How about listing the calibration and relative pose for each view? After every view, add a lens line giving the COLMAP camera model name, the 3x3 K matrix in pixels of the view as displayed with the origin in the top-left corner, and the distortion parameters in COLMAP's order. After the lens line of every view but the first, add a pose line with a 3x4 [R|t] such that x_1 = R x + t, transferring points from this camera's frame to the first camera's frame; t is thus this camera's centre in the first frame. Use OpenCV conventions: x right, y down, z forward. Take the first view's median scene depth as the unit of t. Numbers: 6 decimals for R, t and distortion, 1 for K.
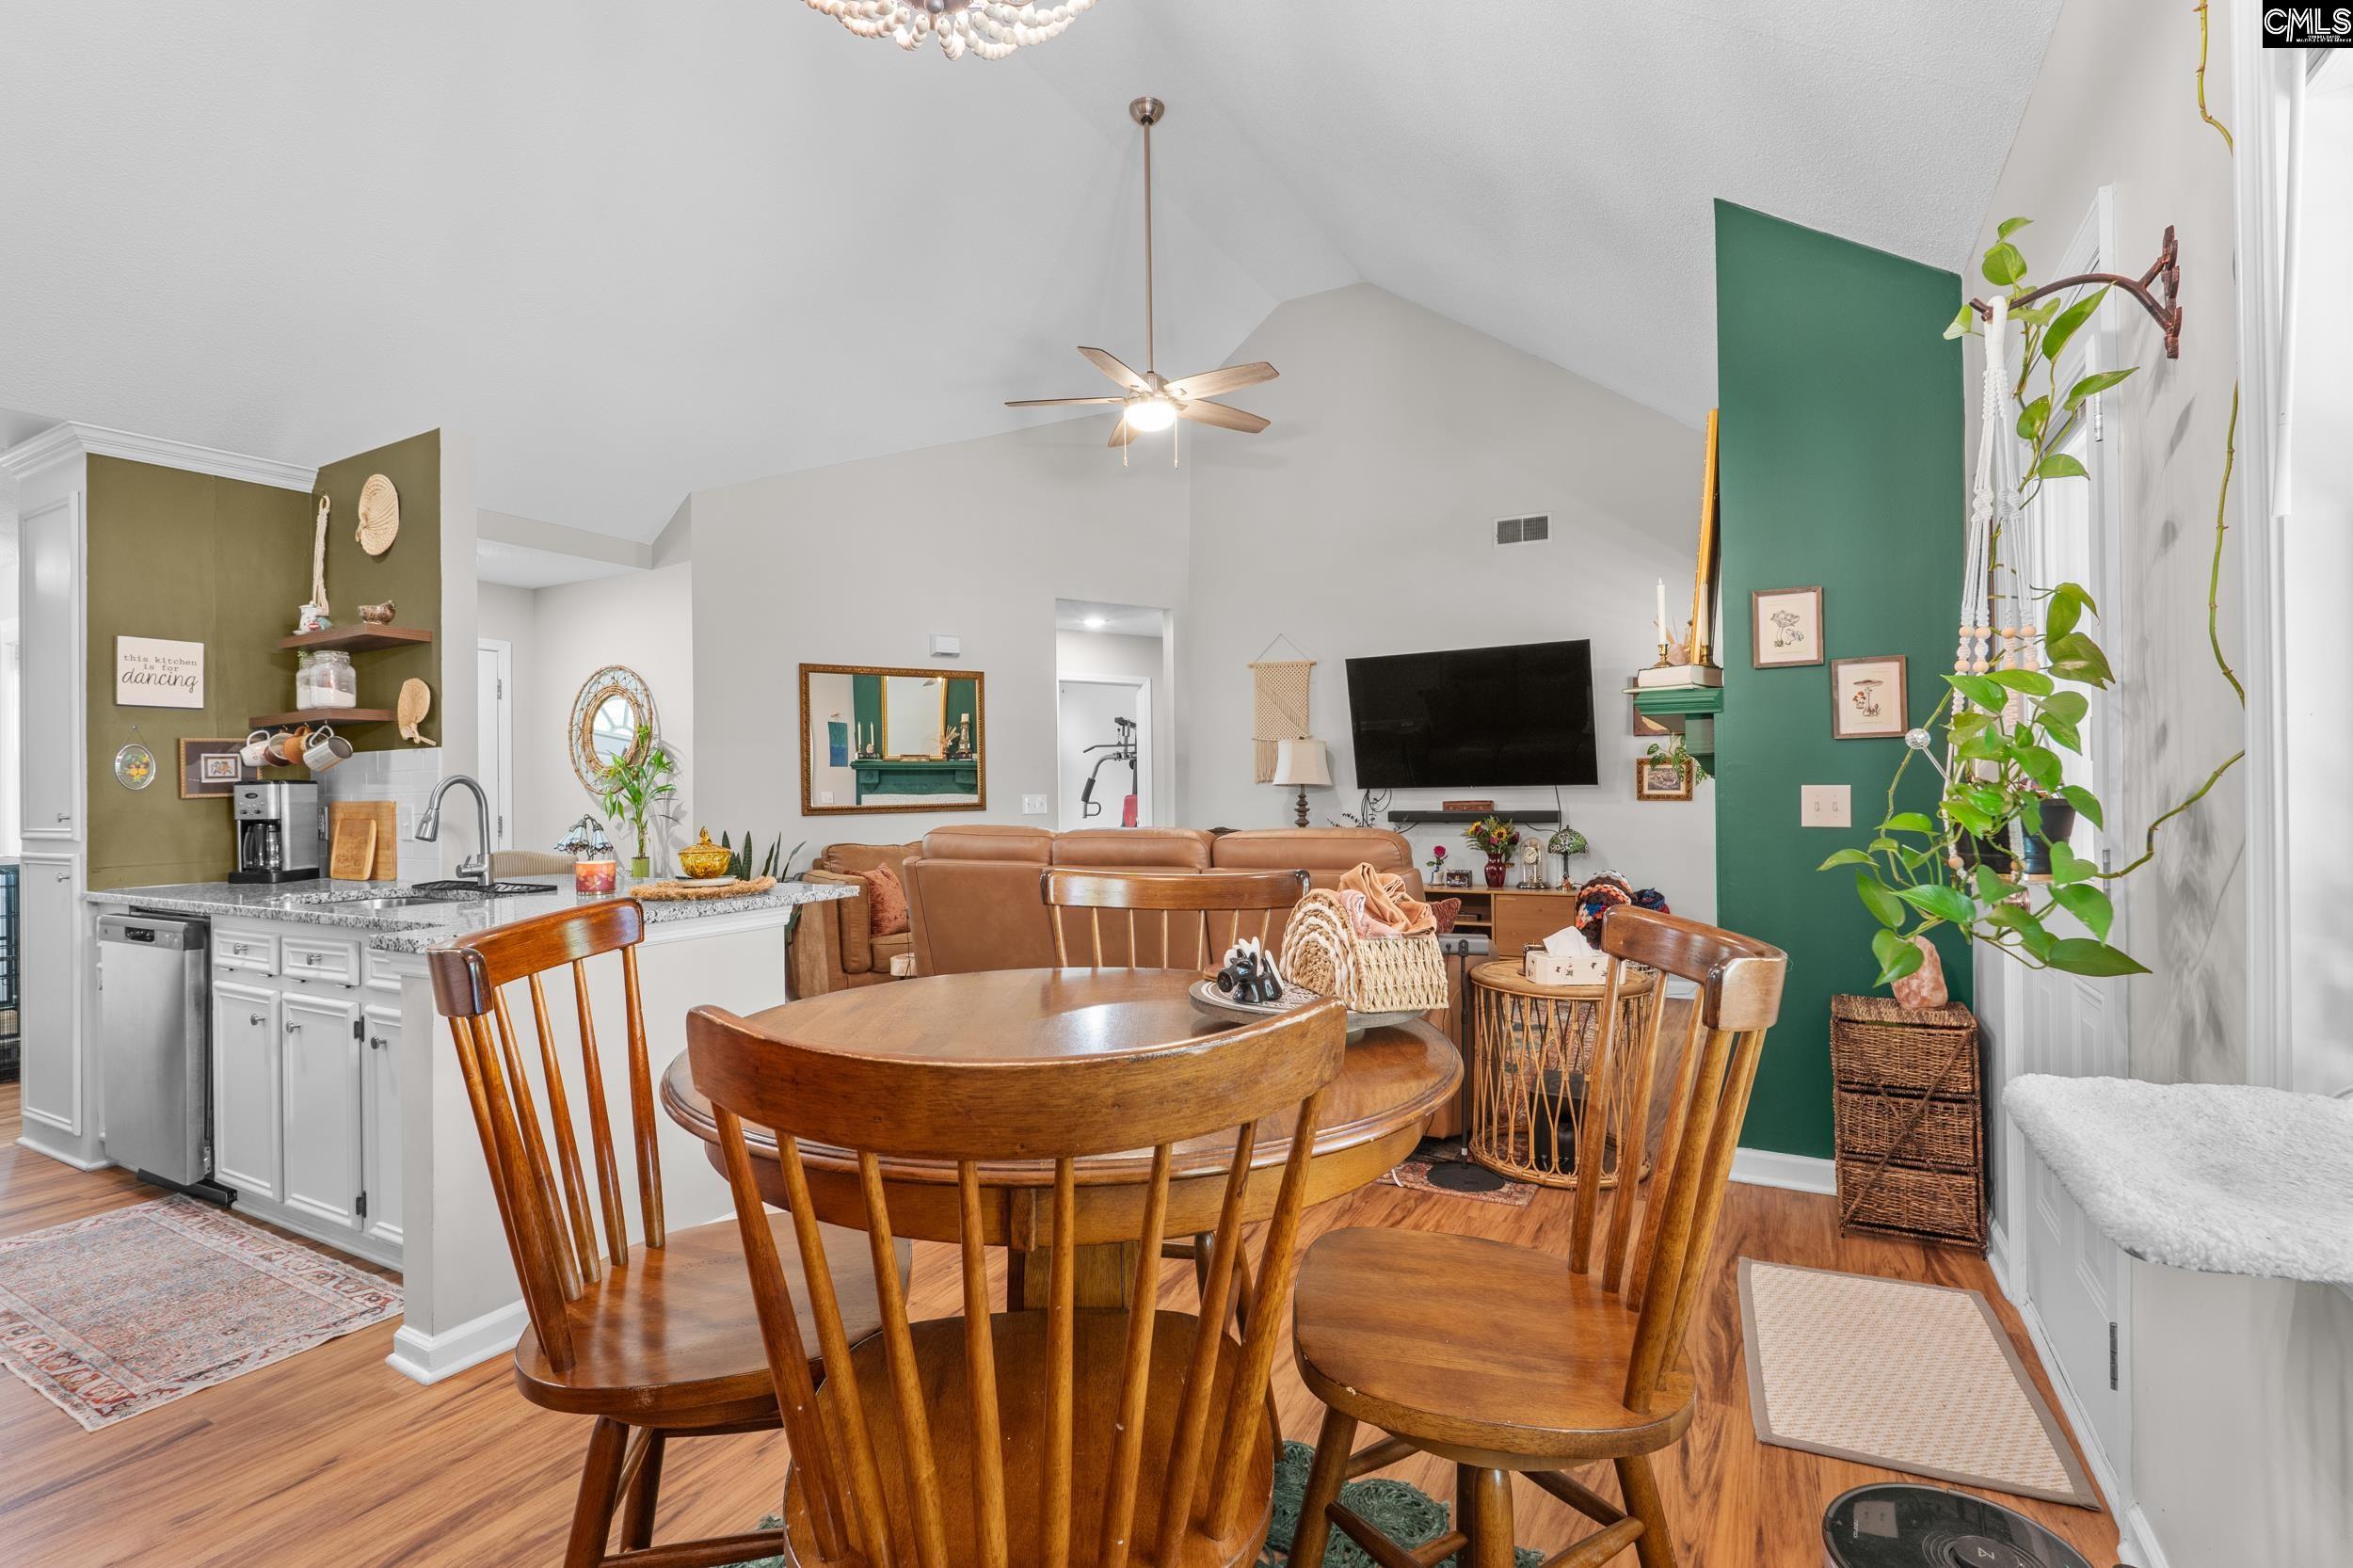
lens RADIAL K [[1084.0, 0, 1180.6], [0, 1084.0, 781.6], [0, 0, 1]] dist [-0.005670, 0.000631]
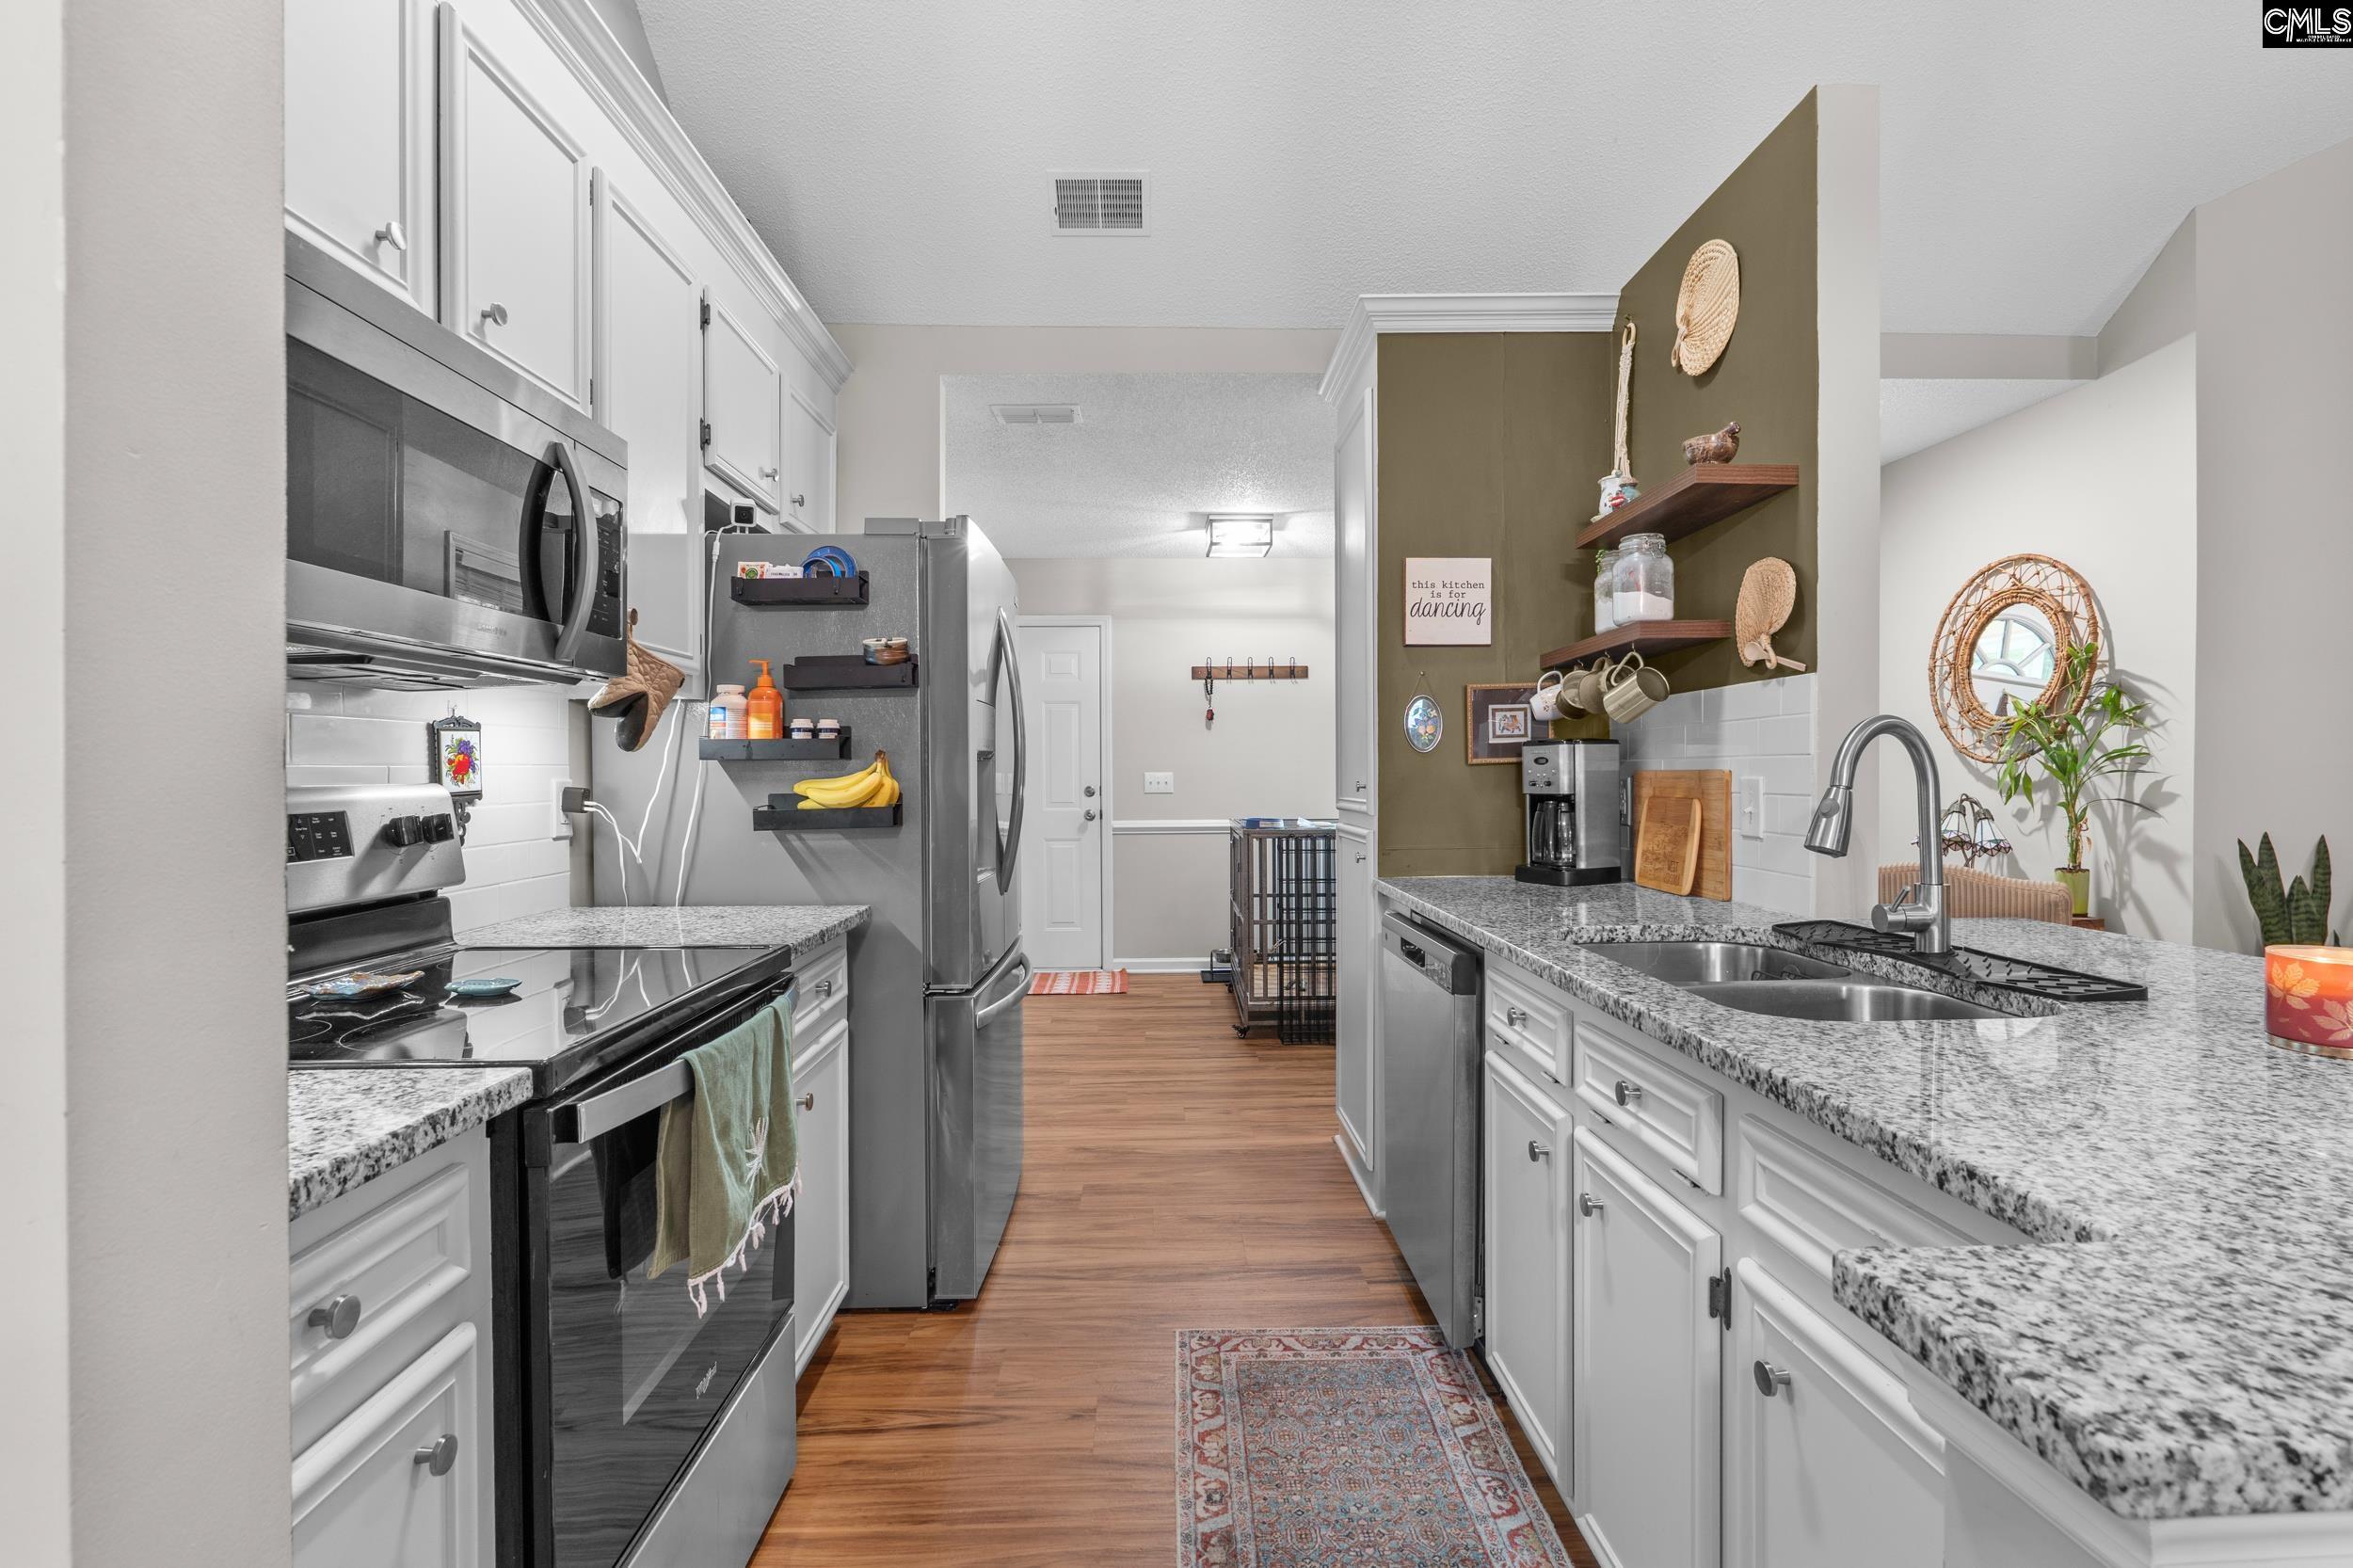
lens RADIAL K [[1089.0, 0, 1176.8], [0, 1089.0, 780.6], [0, 0, 1]] dist [-0.002328, 0.000330]
pose [[0.501249, 0.018042, -0.865115, -0.353366], [0.004132, 0.999721, 0.023243, 0.008518], [0.865293, -0.015225, 0.501035, 0.425035]]
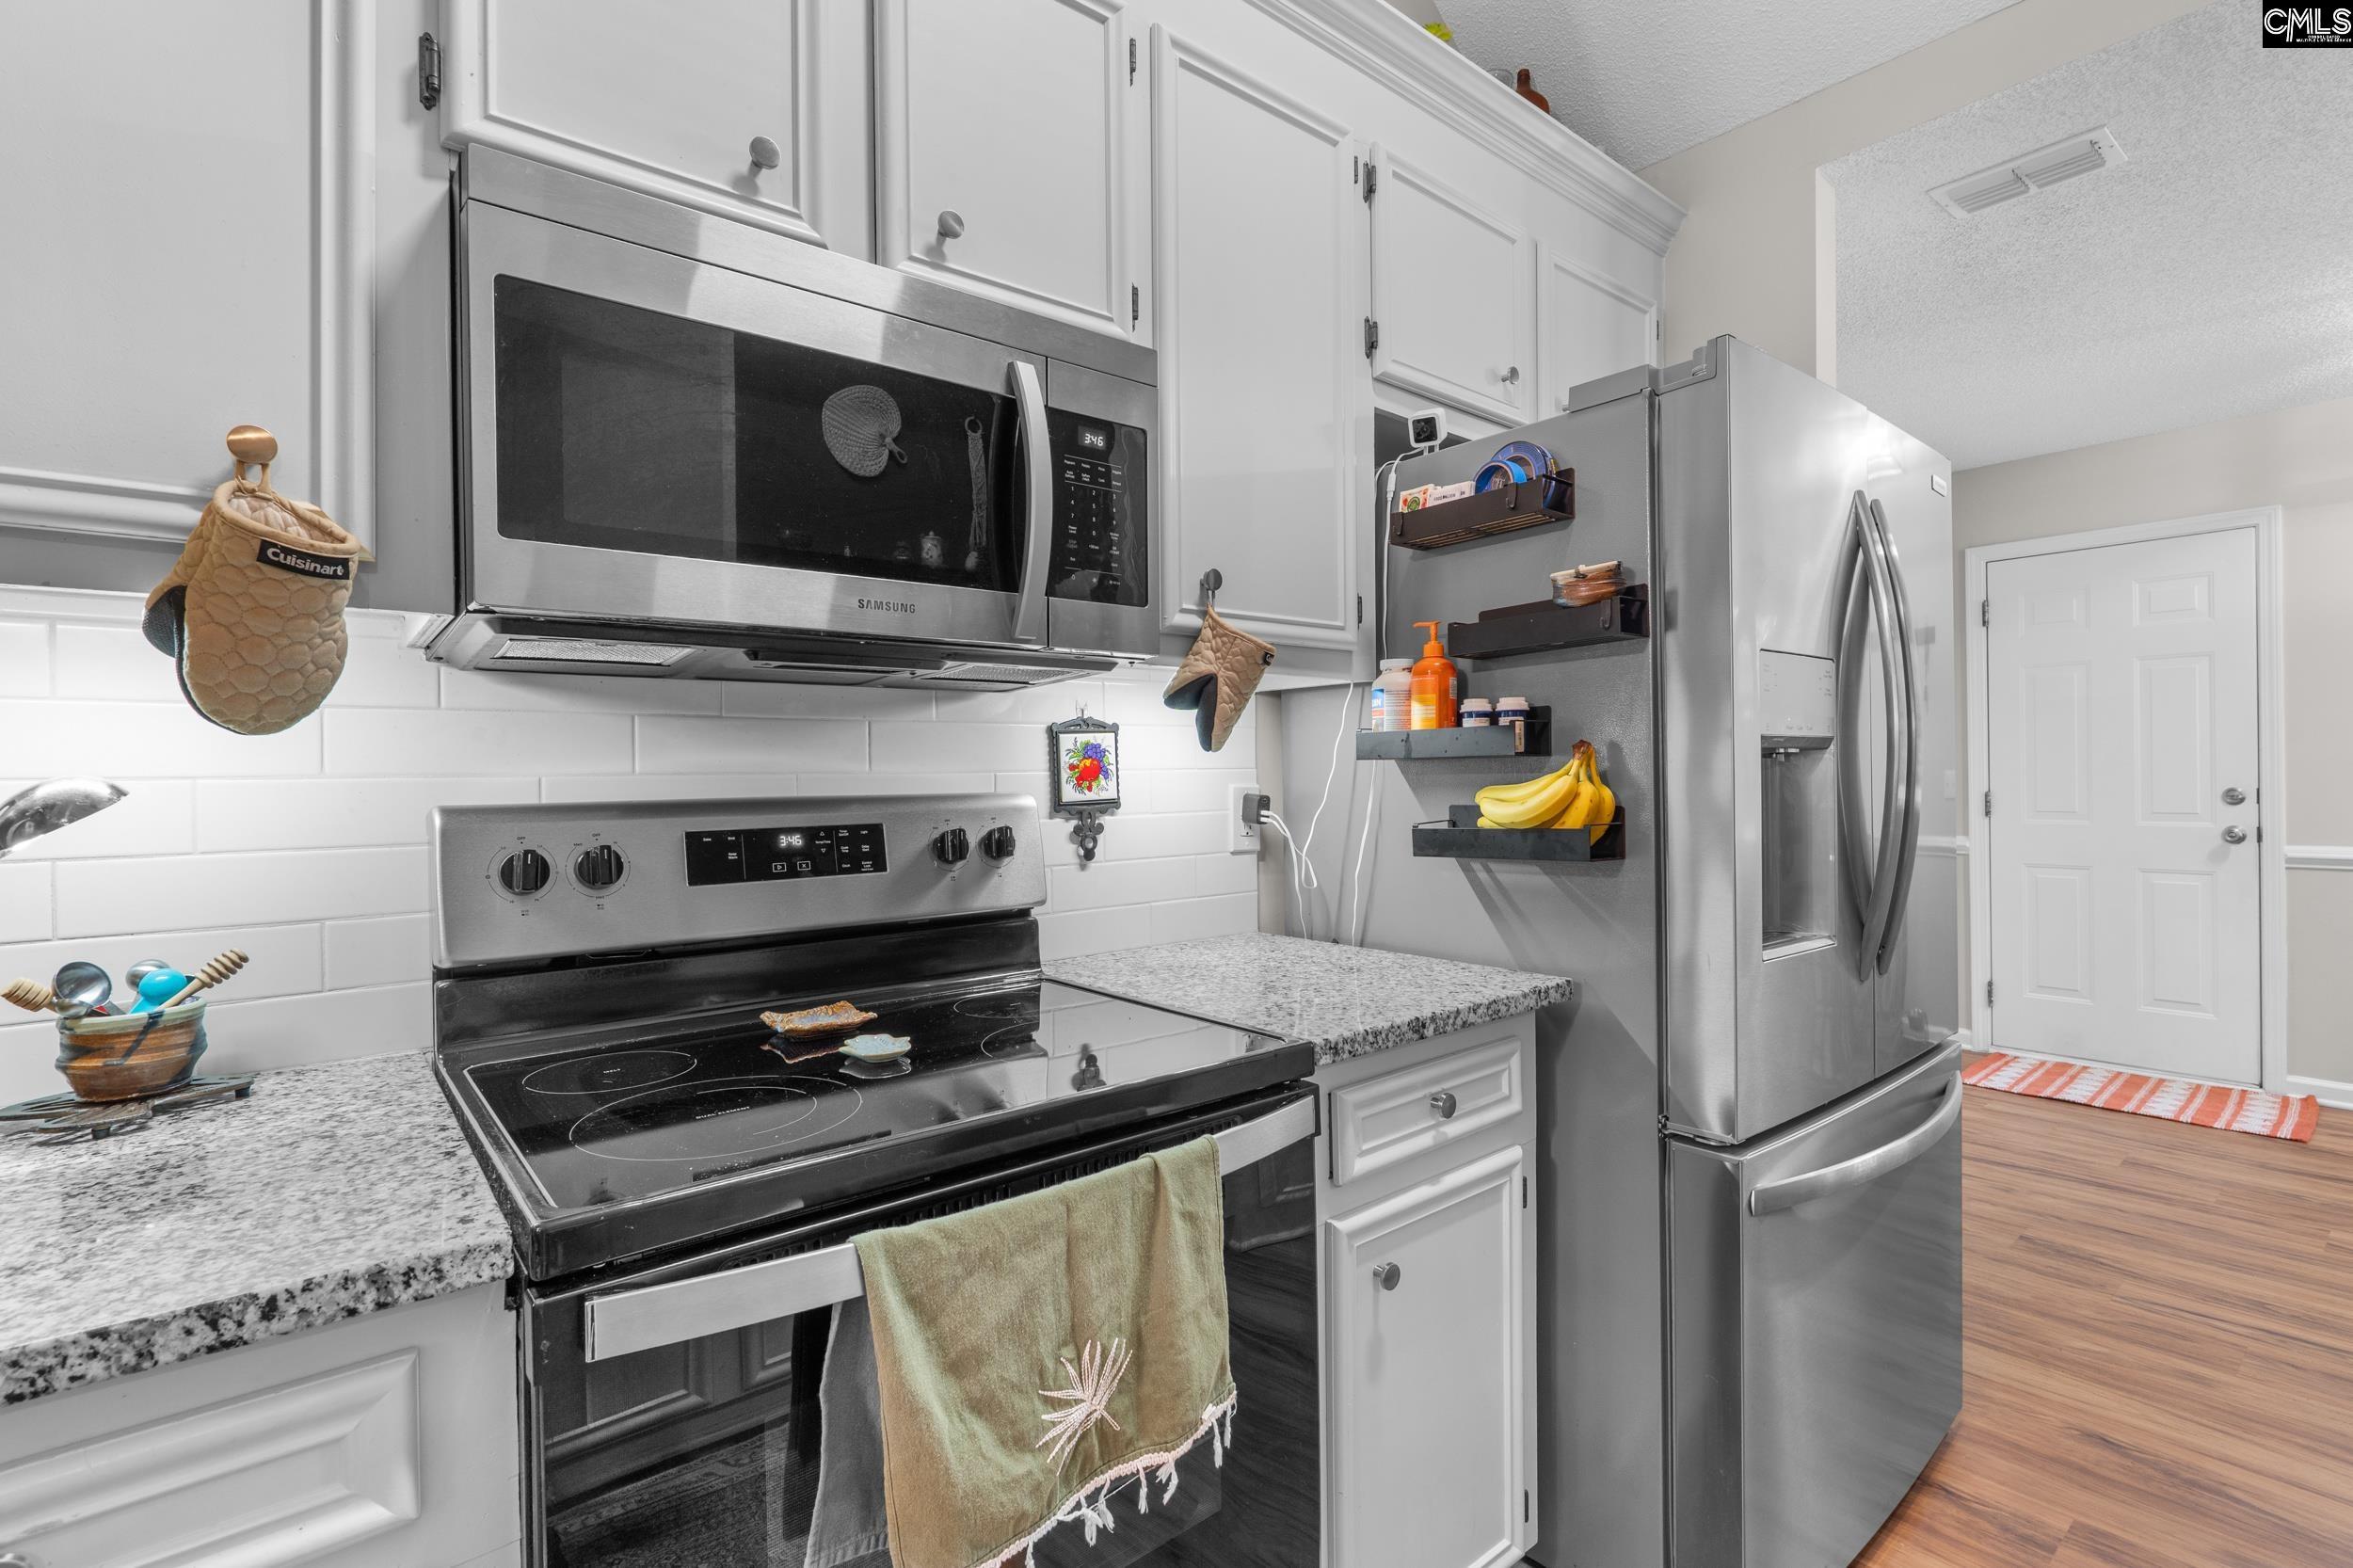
lens RADIAL K [[1084.0, 0, 1180.6], [0, 1084.0, 781.6], [0, 0, 1]] dist [-0.005670, 0.000631]
pose [[-0.368630, 0.021489, -0.929328, -0.549169], [0.024932, 0.999602, 0.013224, 0.011170], [0.929242, -0.018295, -0.369019, 0.597424]]
